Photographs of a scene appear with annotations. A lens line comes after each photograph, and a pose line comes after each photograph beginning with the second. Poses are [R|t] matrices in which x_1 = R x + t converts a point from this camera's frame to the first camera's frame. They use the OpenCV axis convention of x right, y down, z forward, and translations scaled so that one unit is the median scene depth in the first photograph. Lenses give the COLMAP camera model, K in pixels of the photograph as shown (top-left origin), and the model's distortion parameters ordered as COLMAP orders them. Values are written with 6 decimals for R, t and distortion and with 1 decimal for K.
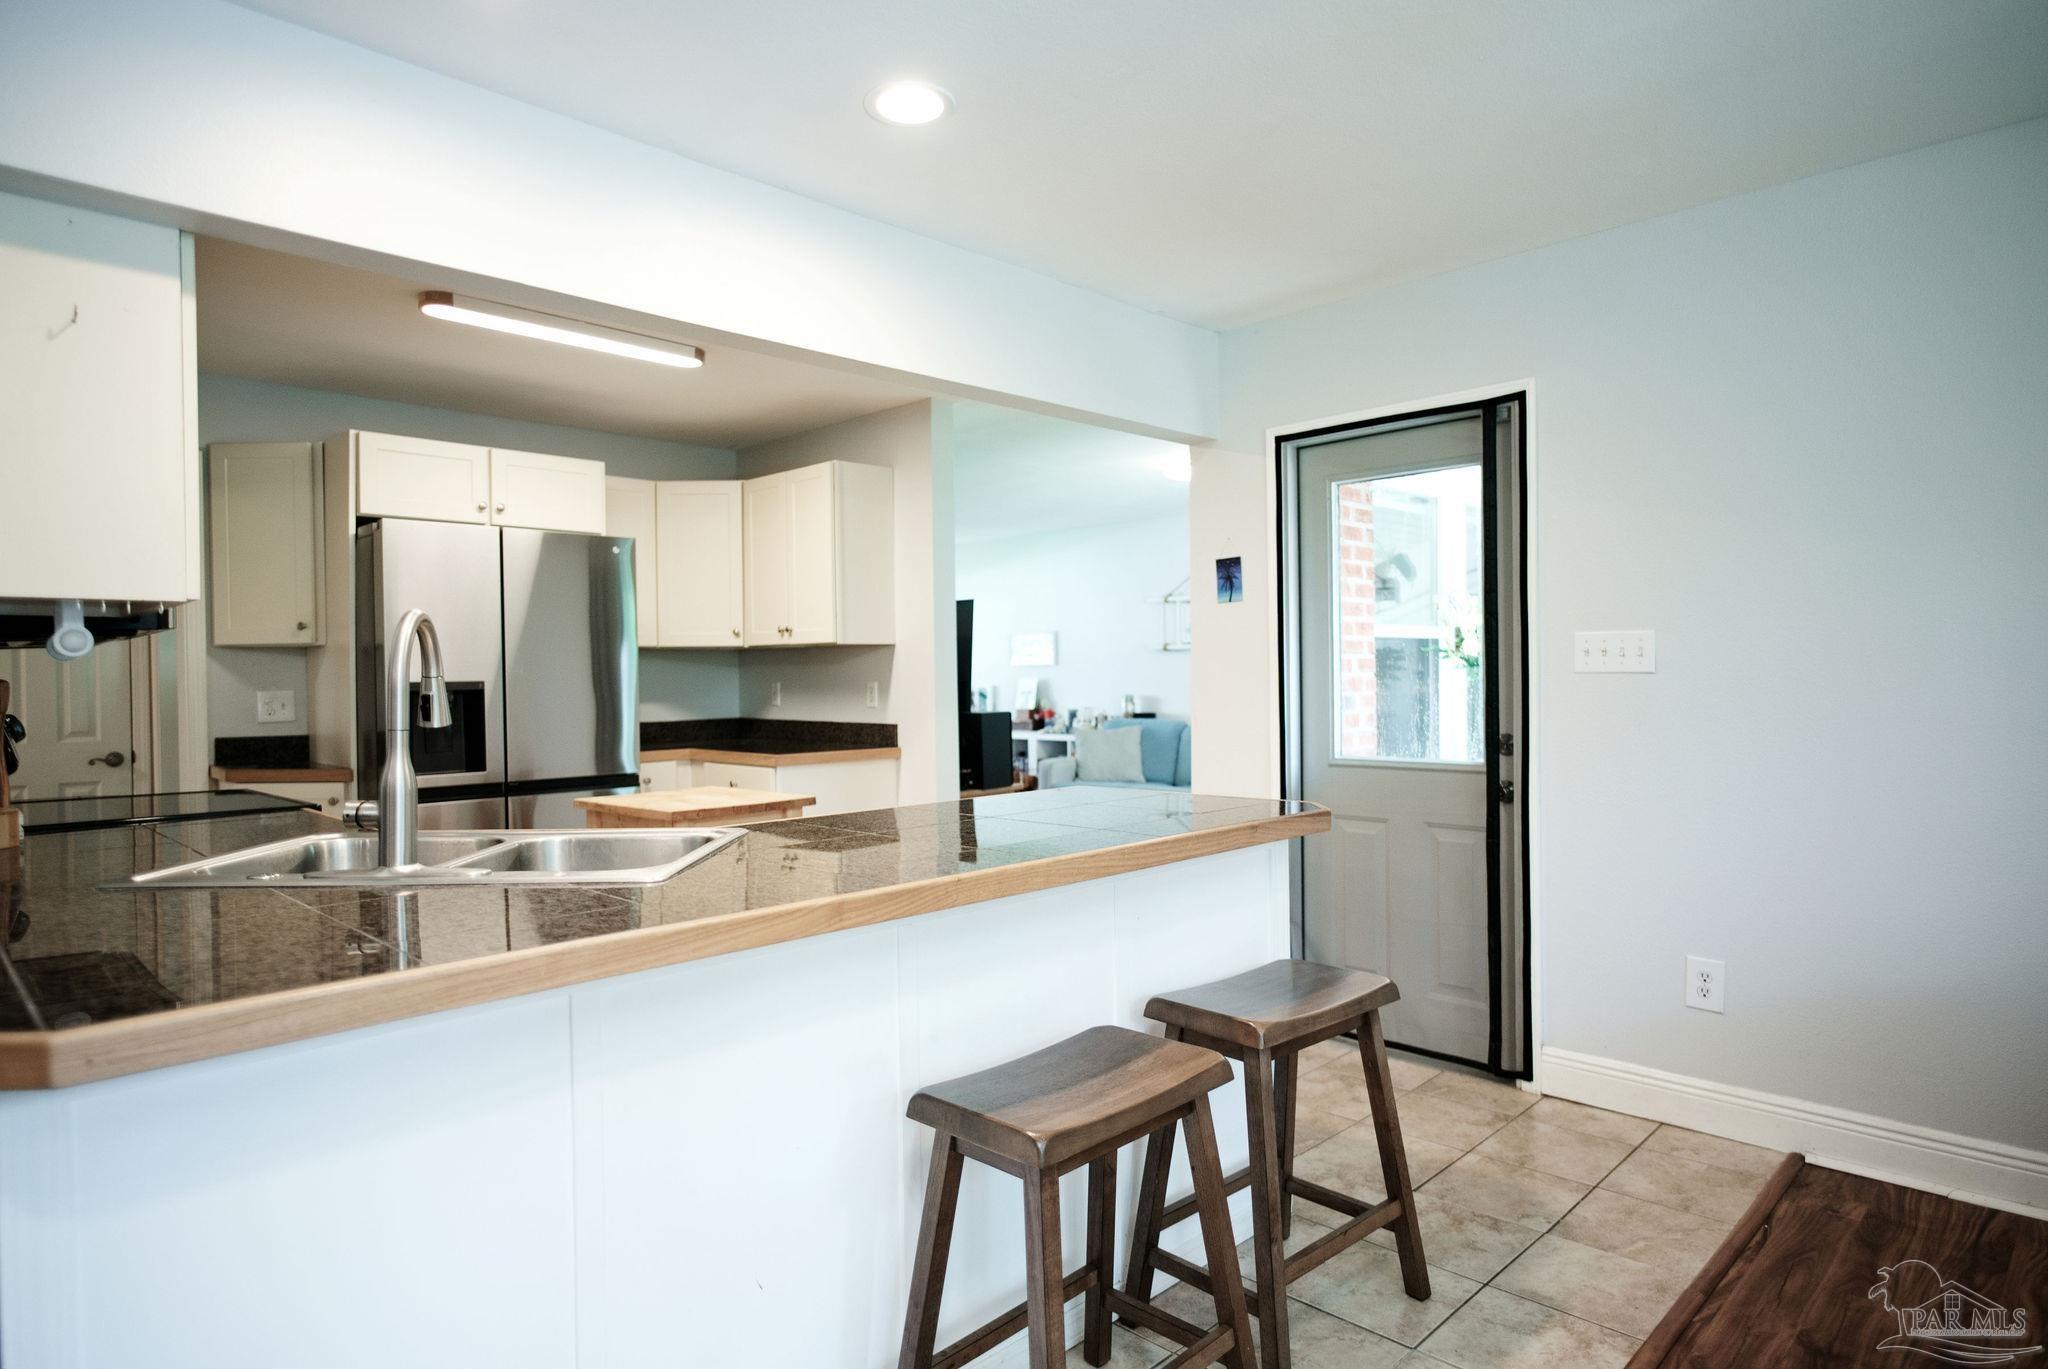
lens RADIAL K [[1167.4, 0, 1031.5], [0, 1167.4, 682.6], [0, 0, 1]] dist [-0.002823, 0.002486]
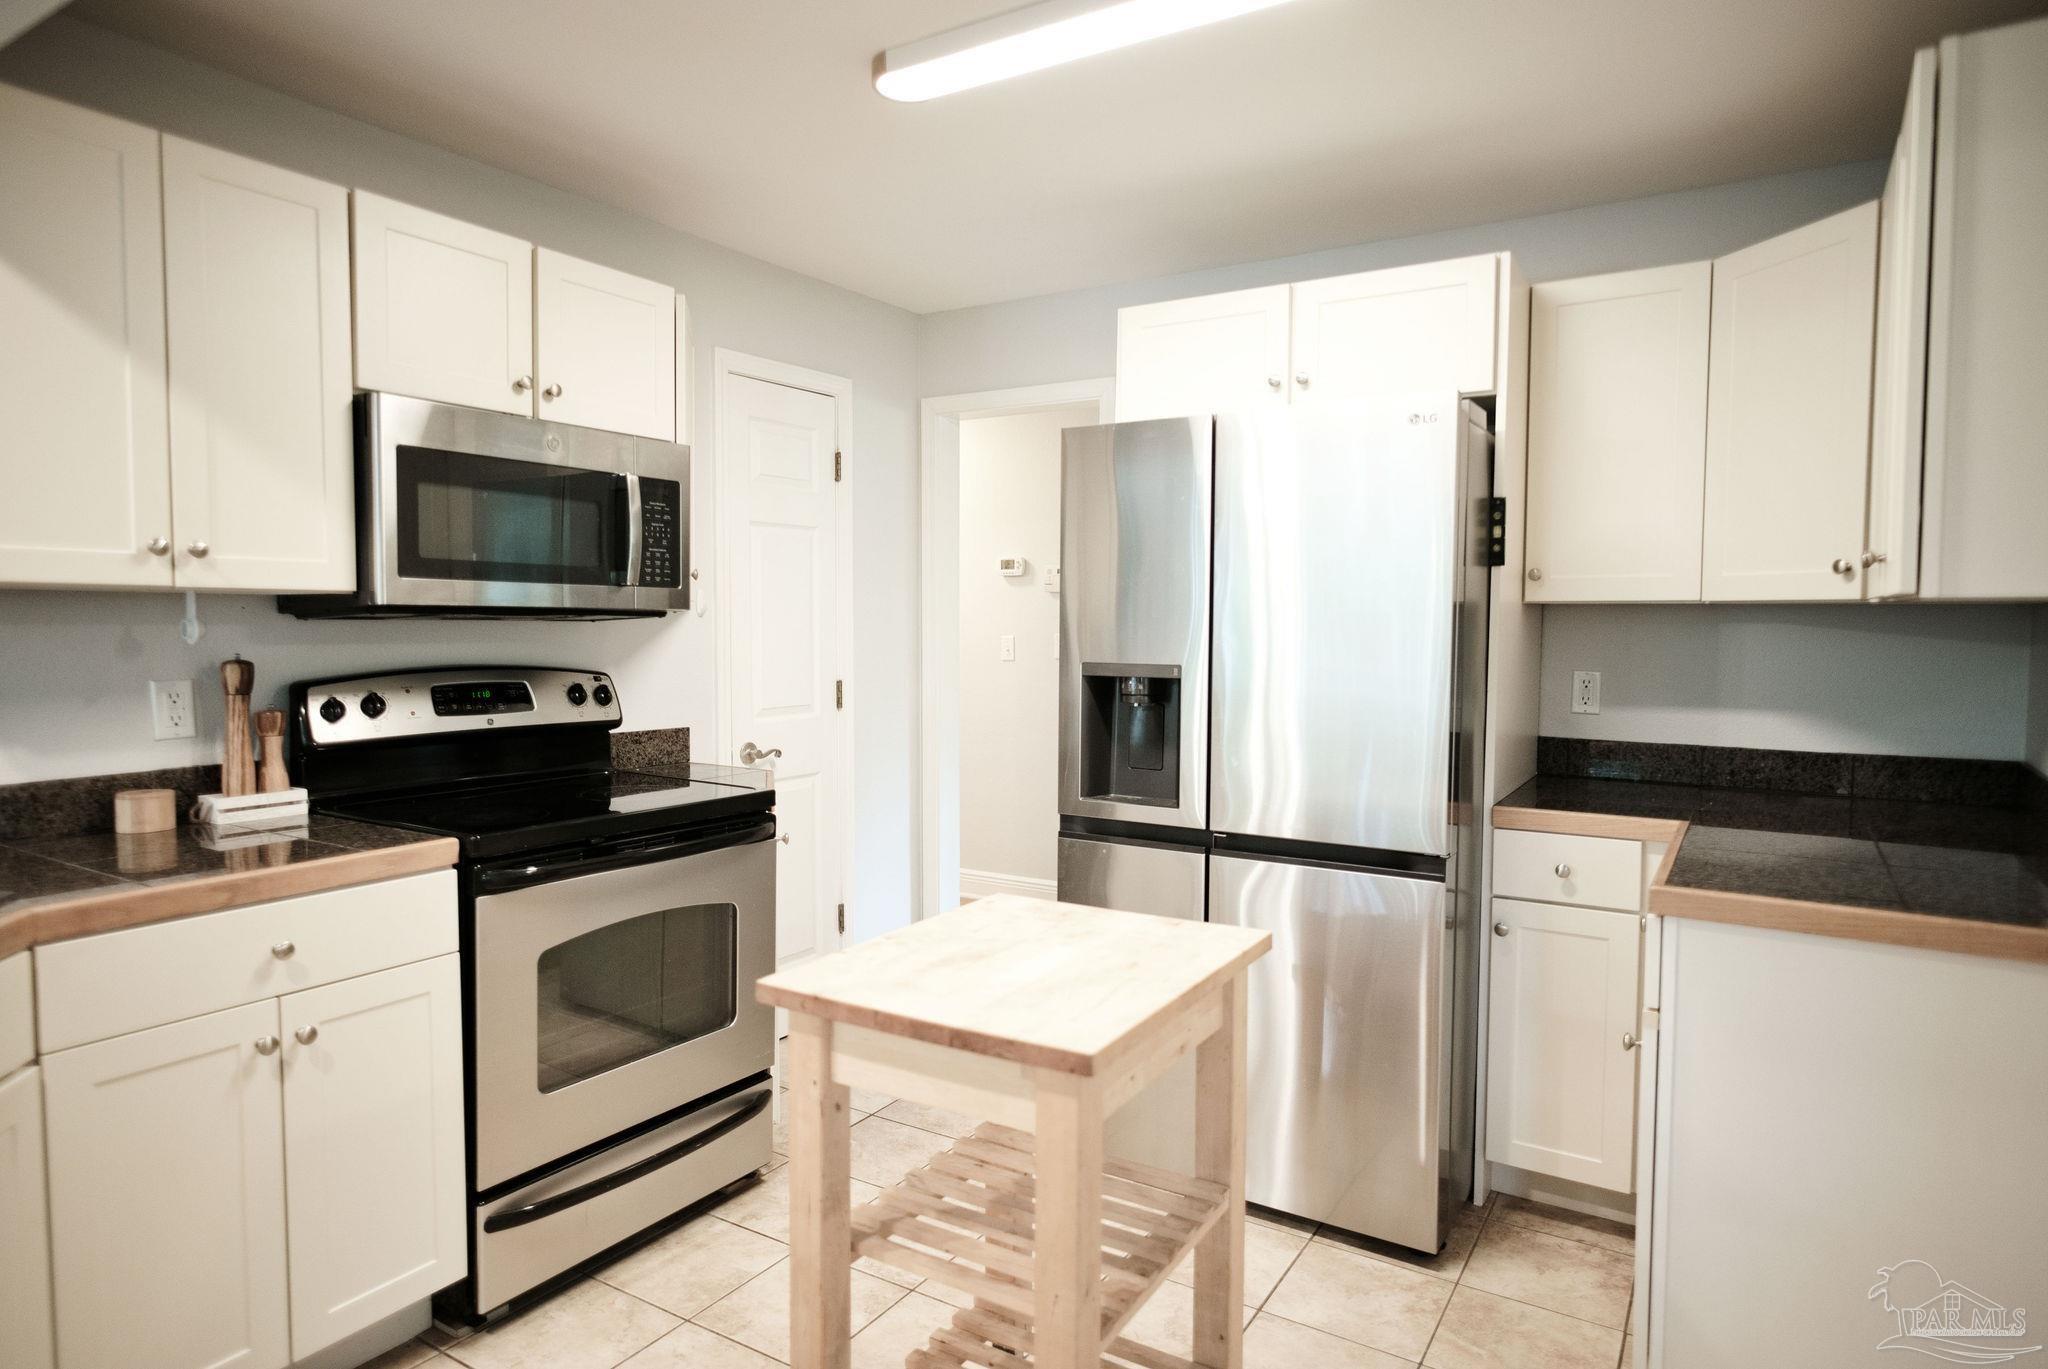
lens RADIAL K [[1167.4, 0, 1031.5], [0, 1167.4, 682.6], [0, 0, 1]] dist [-0.002823, 0.002486]
pose [[0.218031, 0.066992, -0.973640, 0.122731], [-0.013747, 0.997753, 0.065573, -0.031365], [0.975845, -0.000912, 0.218462, 0.772945]]
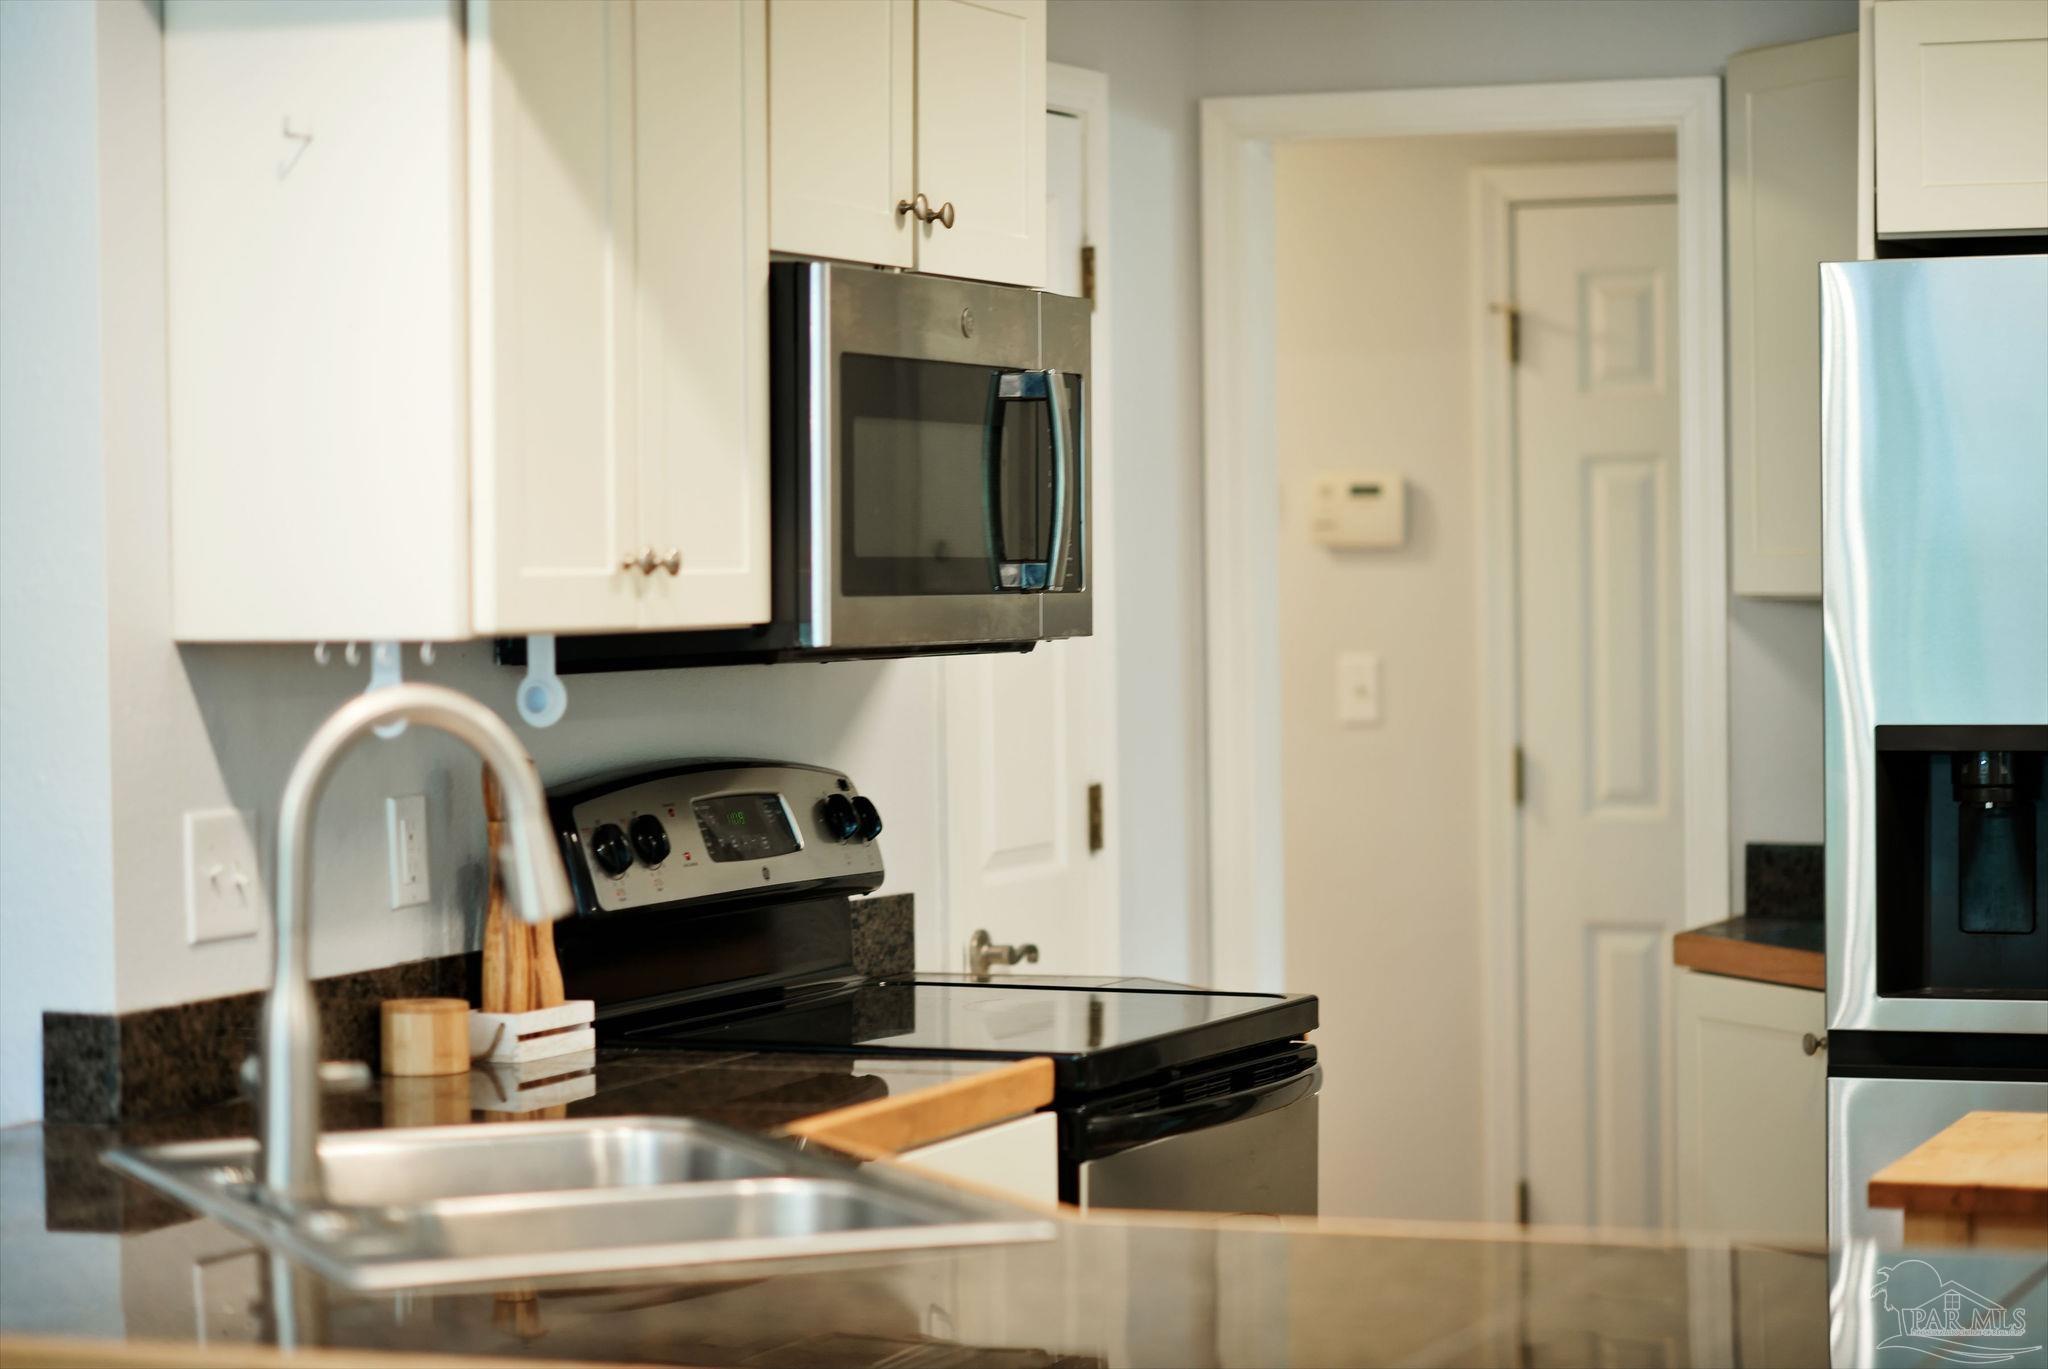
lens RADIAL K [[4928.6, 0, 1024.0], [0, 4928.6, 684.5], [0, 0, 1]] dist [-0.091677, -0.164138]
pose [[0.390809, 0.032598, -0.919894, 0.670254], [0.001108, 0.999355, 0.035885, -0.061620], [0.920471, -0.015044, 0.390521, 0.183666]]
